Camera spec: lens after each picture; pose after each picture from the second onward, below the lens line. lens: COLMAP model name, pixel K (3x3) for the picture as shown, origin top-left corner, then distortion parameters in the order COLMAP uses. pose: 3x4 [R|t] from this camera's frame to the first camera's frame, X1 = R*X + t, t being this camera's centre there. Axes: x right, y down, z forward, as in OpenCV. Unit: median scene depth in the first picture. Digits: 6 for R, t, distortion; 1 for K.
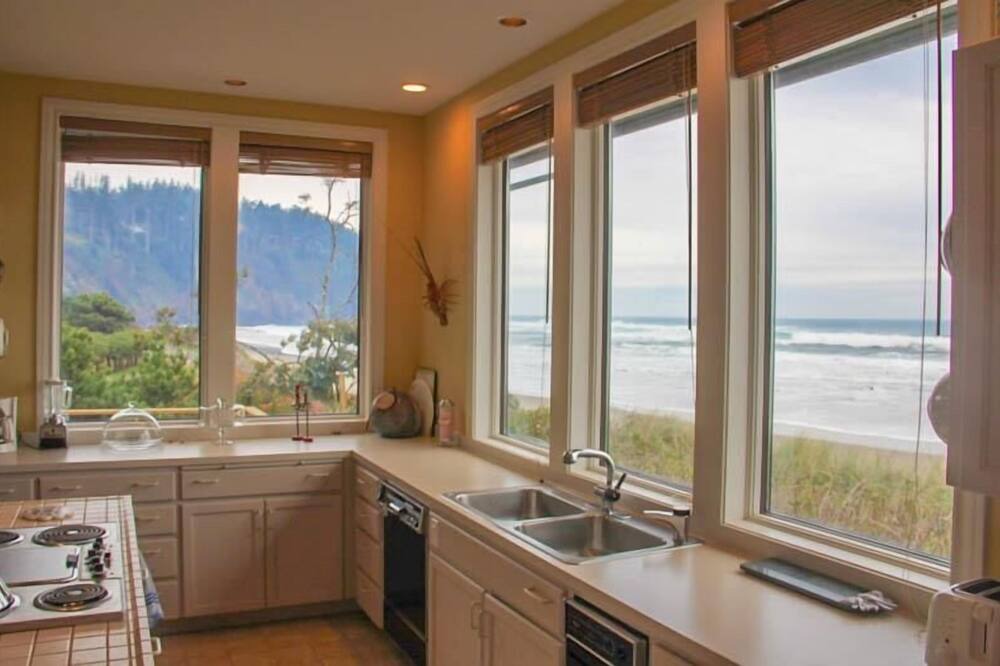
lens RADIAL K [[829.2, 0, 496.7], [0, 829.2, 325.6], [0, 0, 1]] dist [-0.086296, 0.003249]
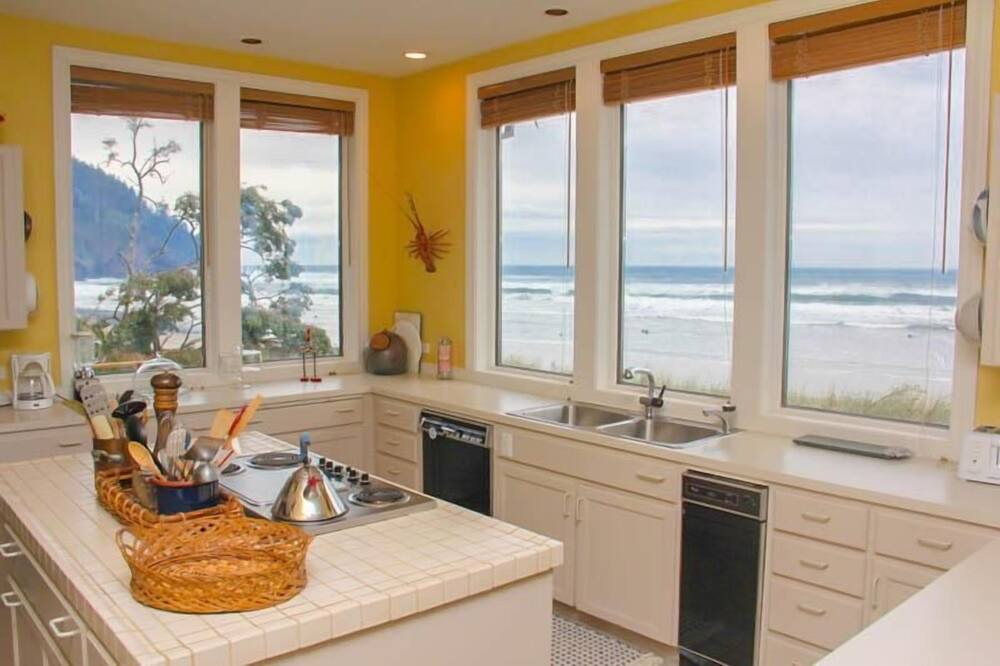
lens RADIAL K [[829.2, 0, 501.6], [0, 829.2, 330.6], [0, 0, 1]] dist [-0.086296, 0.003249]
pose [[0.959013, -0.035388, 0.281144, -0.297525], [0.016107, 0.997375, 0.070598, 0.001332], [-0.282904, -0.063177, 0.957065, -0.097360]]
